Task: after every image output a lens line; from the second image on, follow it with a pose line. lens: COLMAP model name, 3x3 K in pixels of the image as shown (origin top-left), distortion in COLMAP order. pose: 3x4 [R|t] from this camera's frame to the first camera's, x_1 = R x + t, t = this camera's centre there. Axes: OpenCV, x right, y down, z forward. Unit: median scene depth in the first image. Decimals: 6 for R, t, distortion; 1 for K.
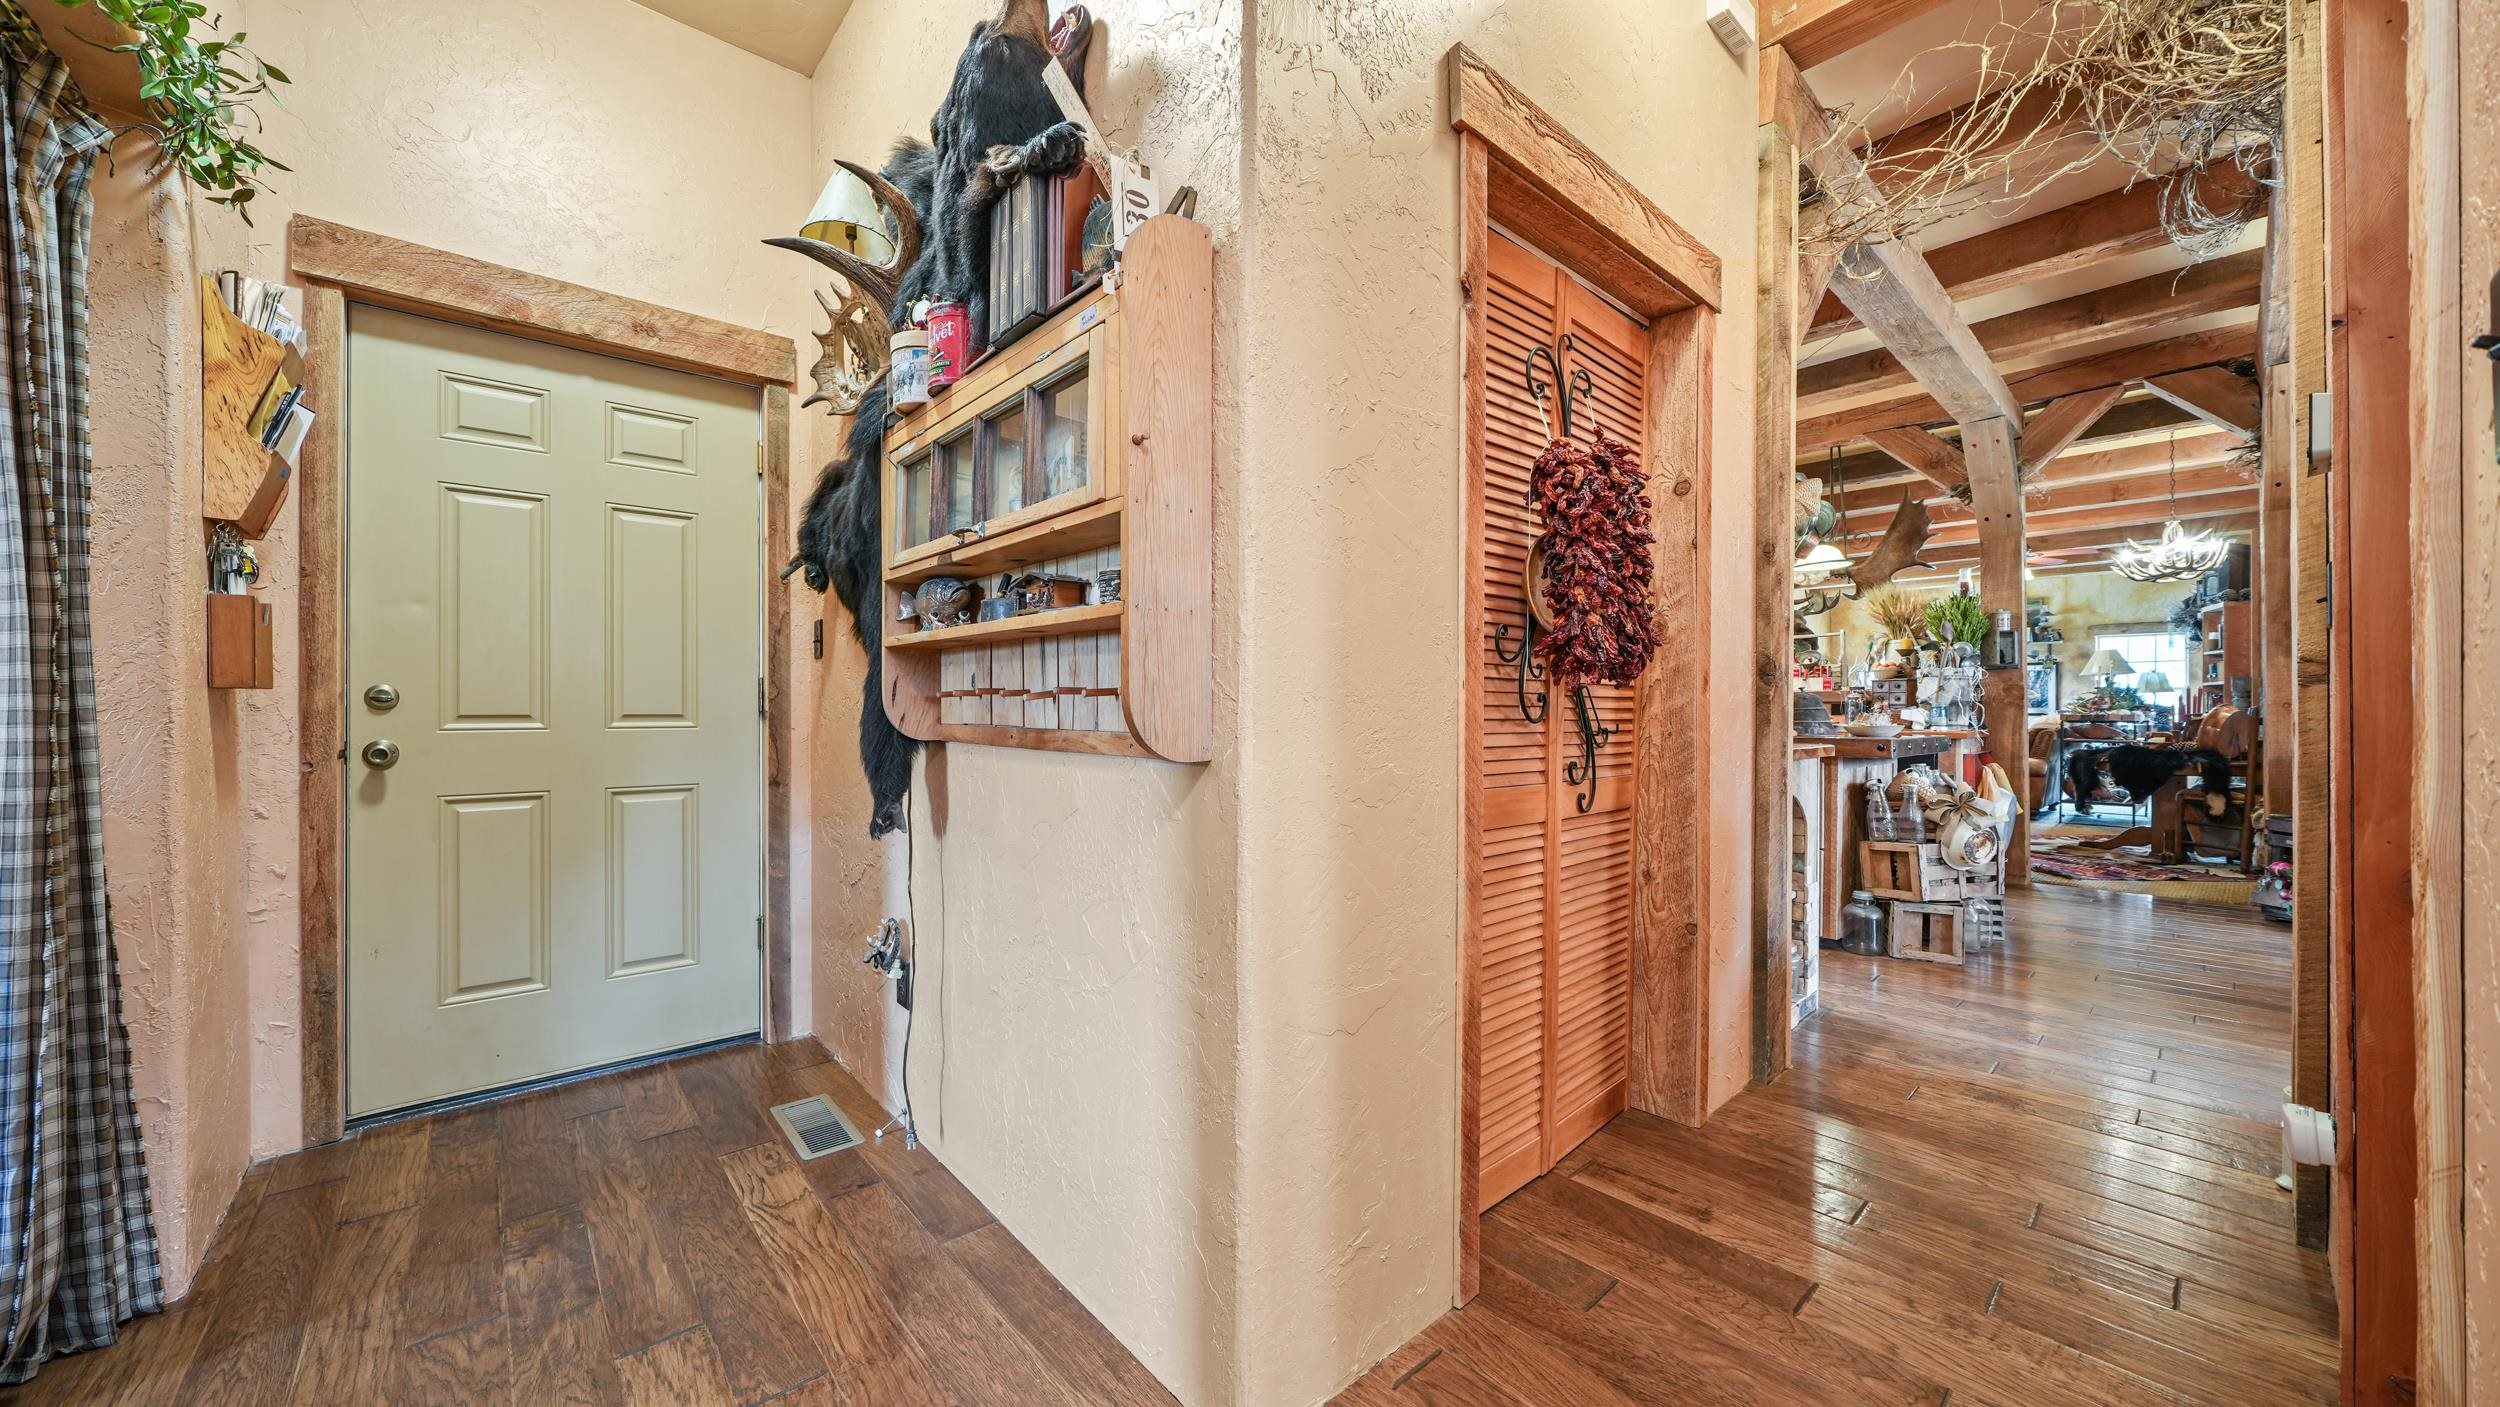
lens RADIAL K [[866.9, 0, 1252.8], [0, 866.9, 701.3], [0, 0, 1]] dist [-0.000323, -0.000021]
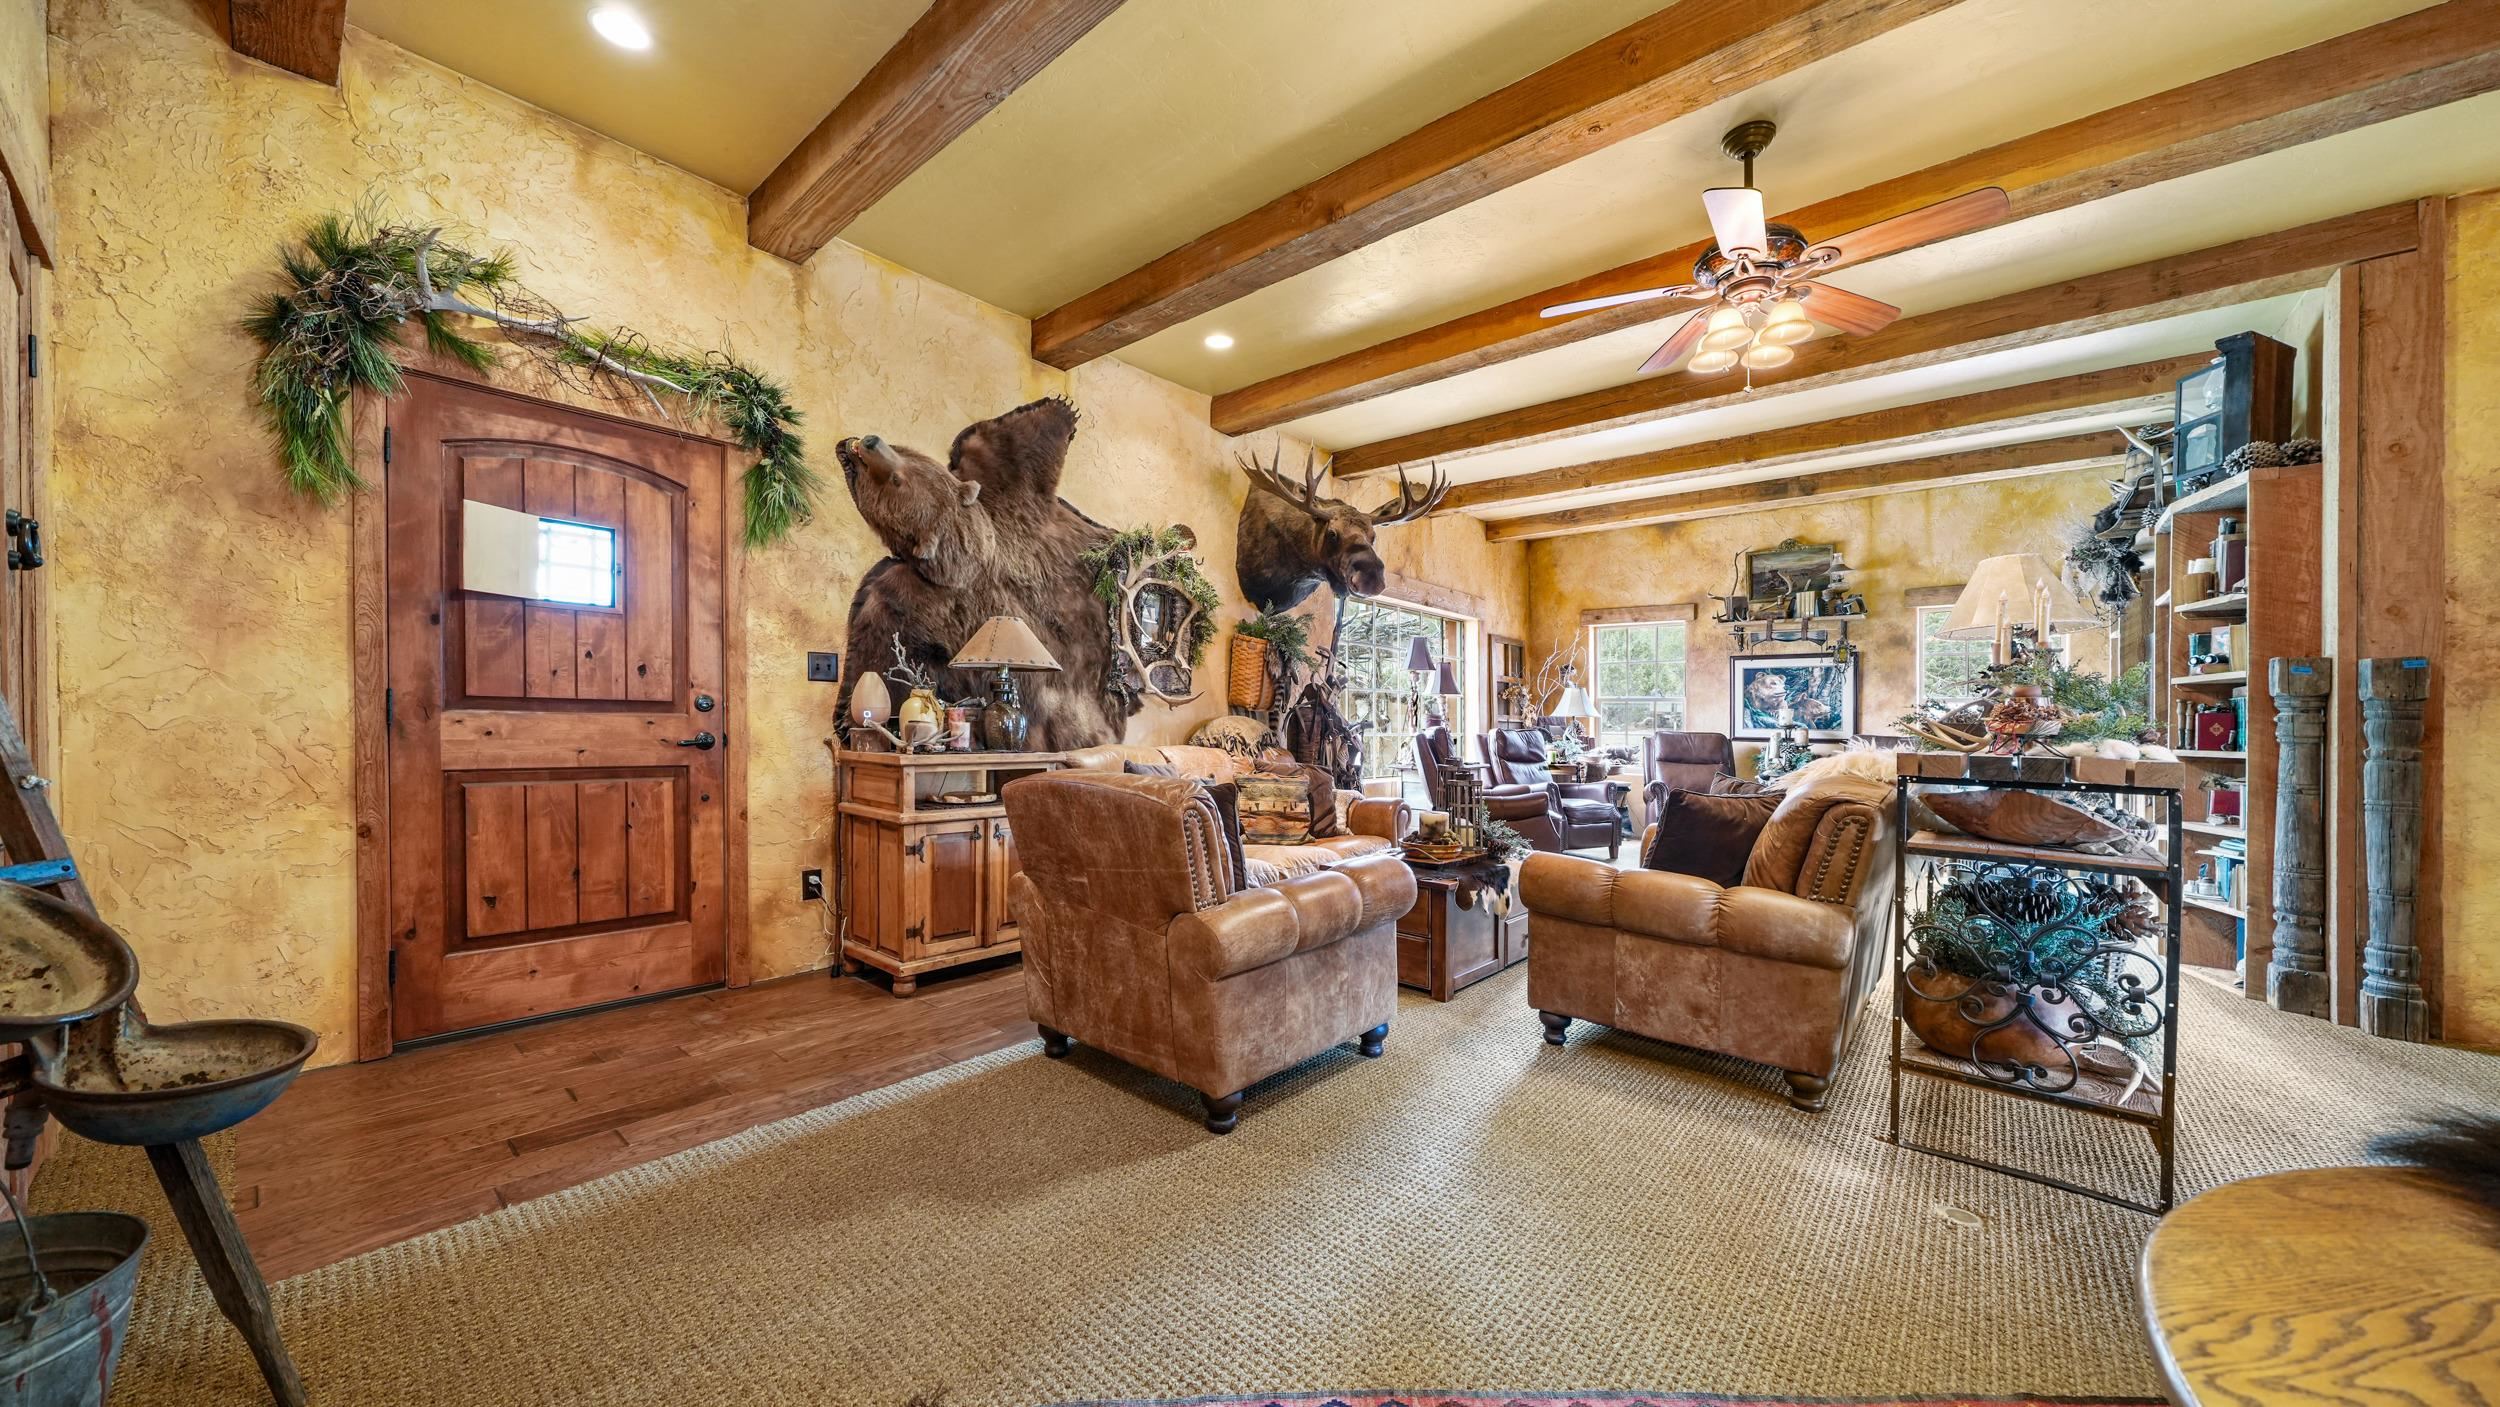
lens RADIAL K [[850.0, 0, 1245.4], [0, 850.0, 720.5], [0, 0, 1]] dist [0.000246, 0.000012]
pose [[0.990029, 0.005690, 0.140751, 0.452132], [-0.005886, 0.999982, 0.000976, 0.001616], [-0.140743, -0.001795, 0.990045, 0.503281]]
